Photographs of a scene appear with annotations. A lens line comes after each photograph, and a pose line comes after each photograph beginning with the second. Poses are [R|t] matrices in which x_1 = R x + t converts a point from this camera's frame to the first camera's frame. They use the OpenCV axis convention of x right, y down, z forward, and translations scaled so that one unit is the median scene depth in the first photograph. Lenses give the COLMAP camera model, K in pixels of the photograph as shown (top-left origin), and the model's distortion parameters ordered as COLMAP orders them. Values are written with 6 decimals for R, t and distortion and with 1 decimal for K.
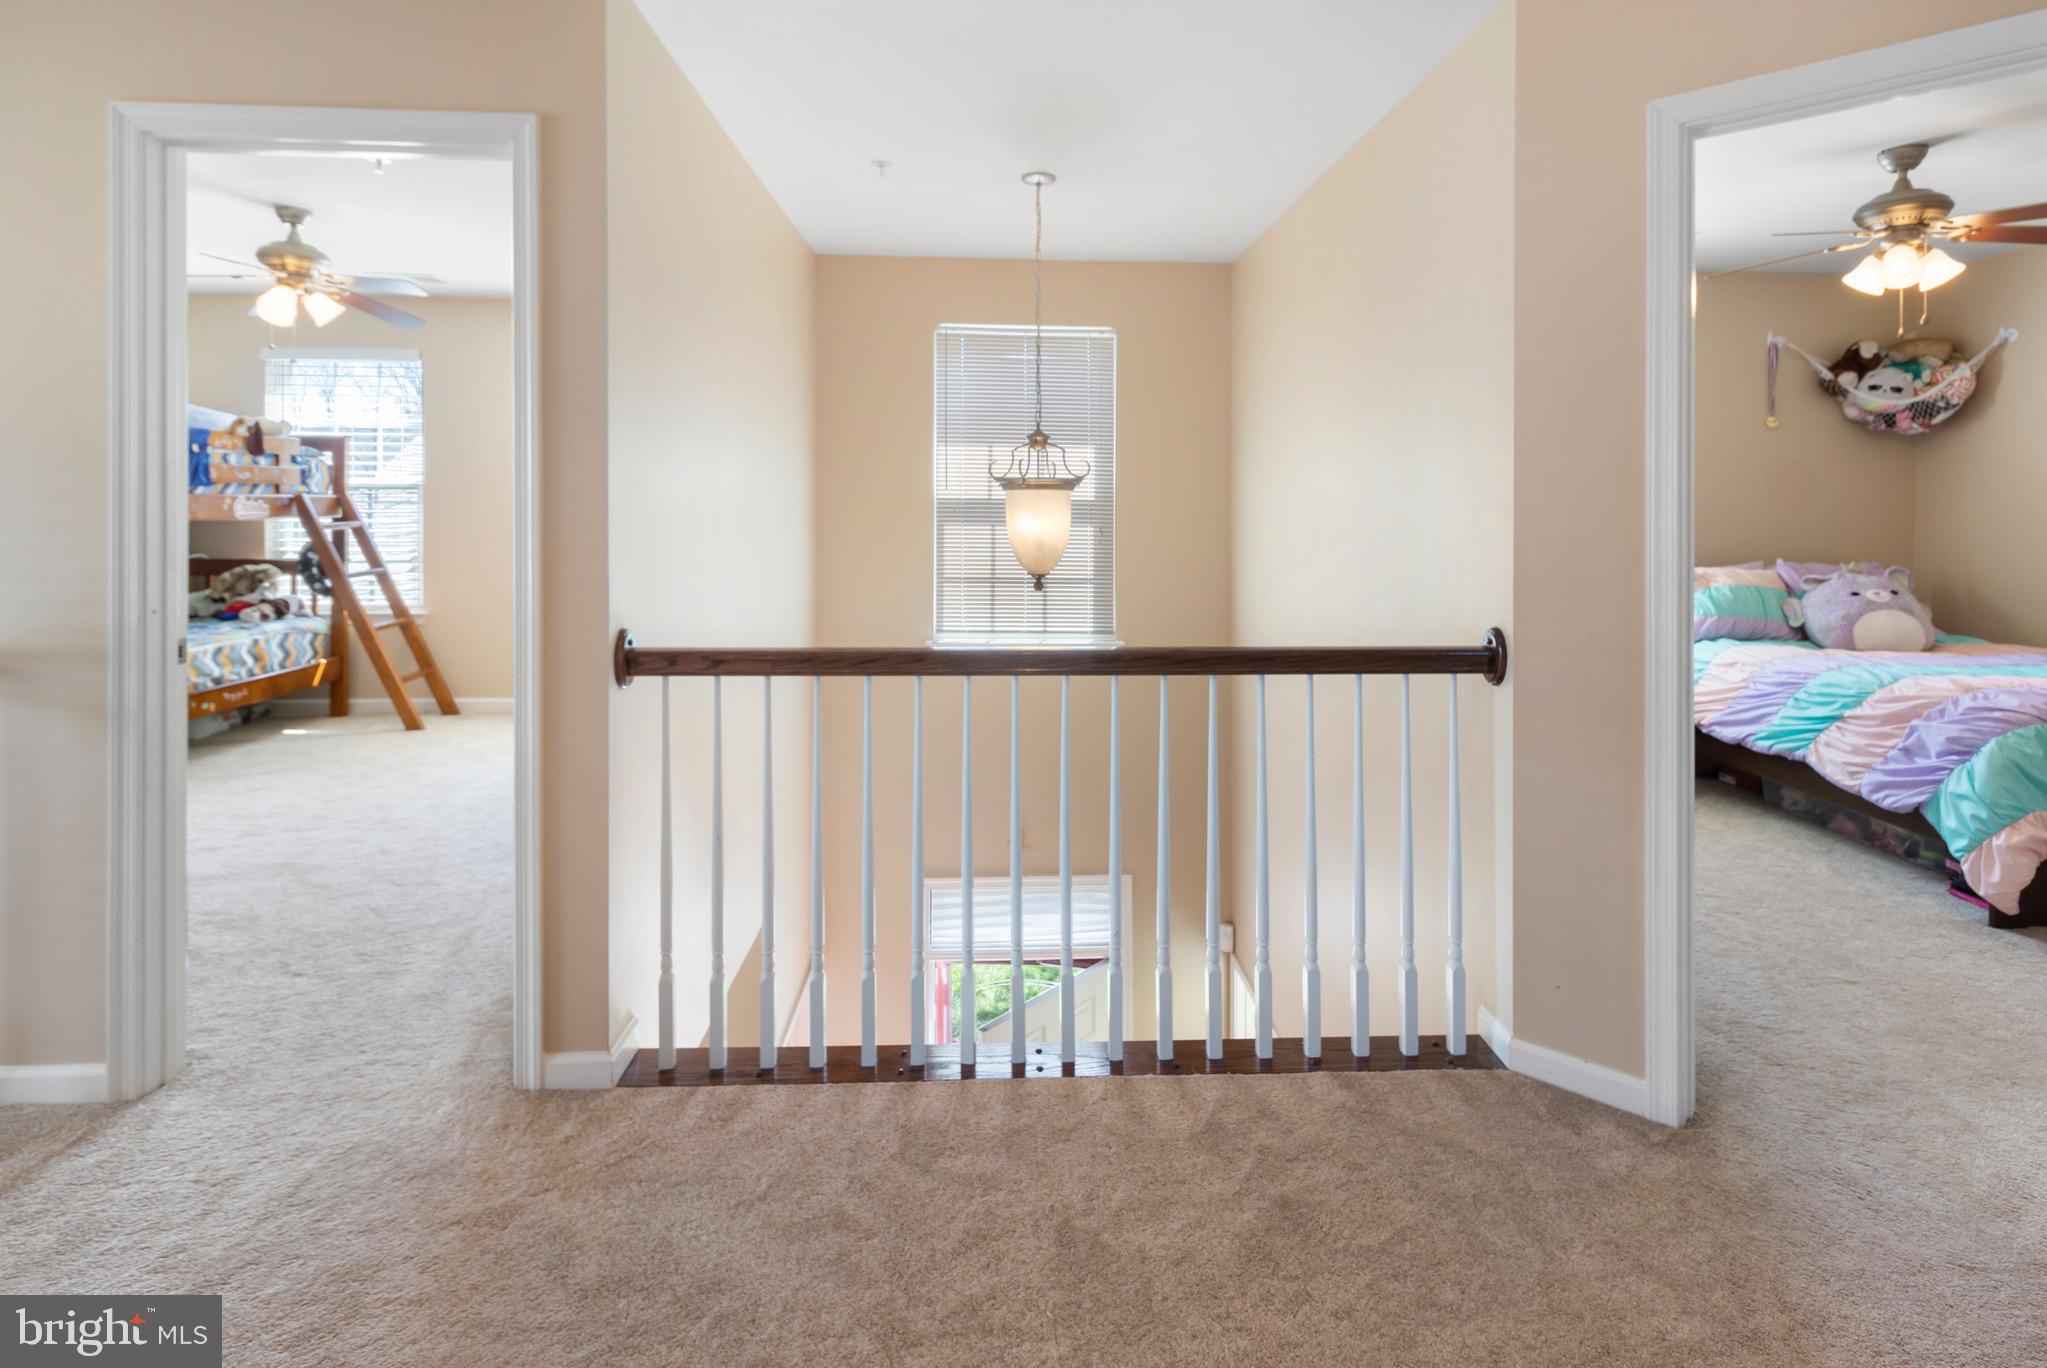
lens RADIAL K [[993.9, 0, 1010.8], [0, 993.9, 497.6], [0, 0, 1]] dist [0.003317, 0.000817]
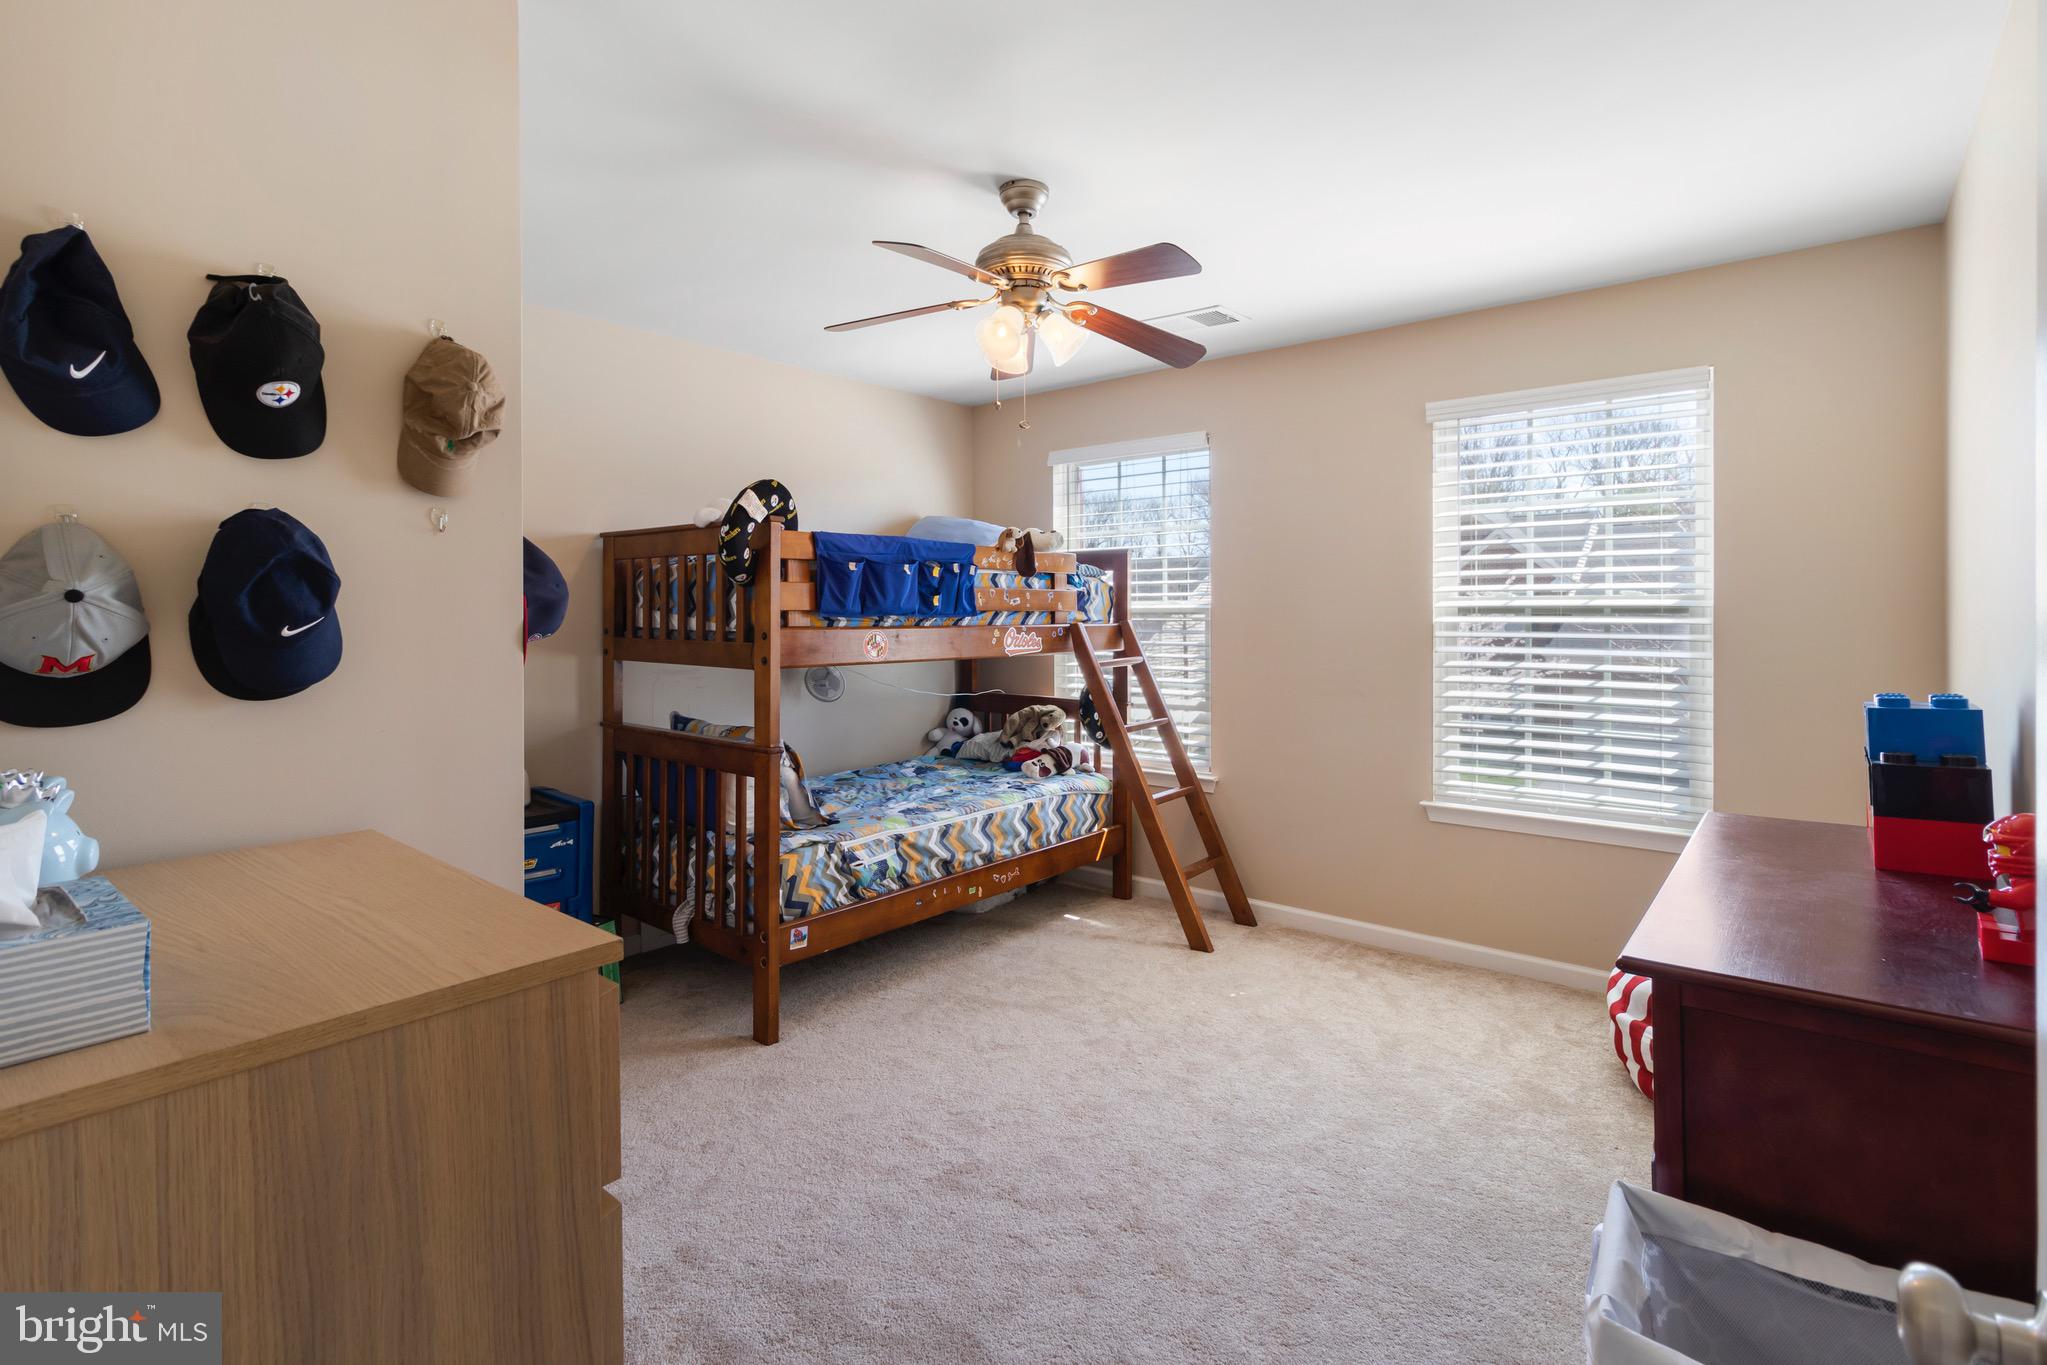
lens RADIAL K [[974.7, 0, 1037.5], [0, 974.7, 640.4], [0, 0, 1]] dist [0.001330, 0.000396]
pose [[0.749450, 0.009291, -0.661996, -0.216359], [0.008967, 0.999667, 0.024182, -0.008727], [0.662000, -0.024059, 0.749117, 0.387975]]
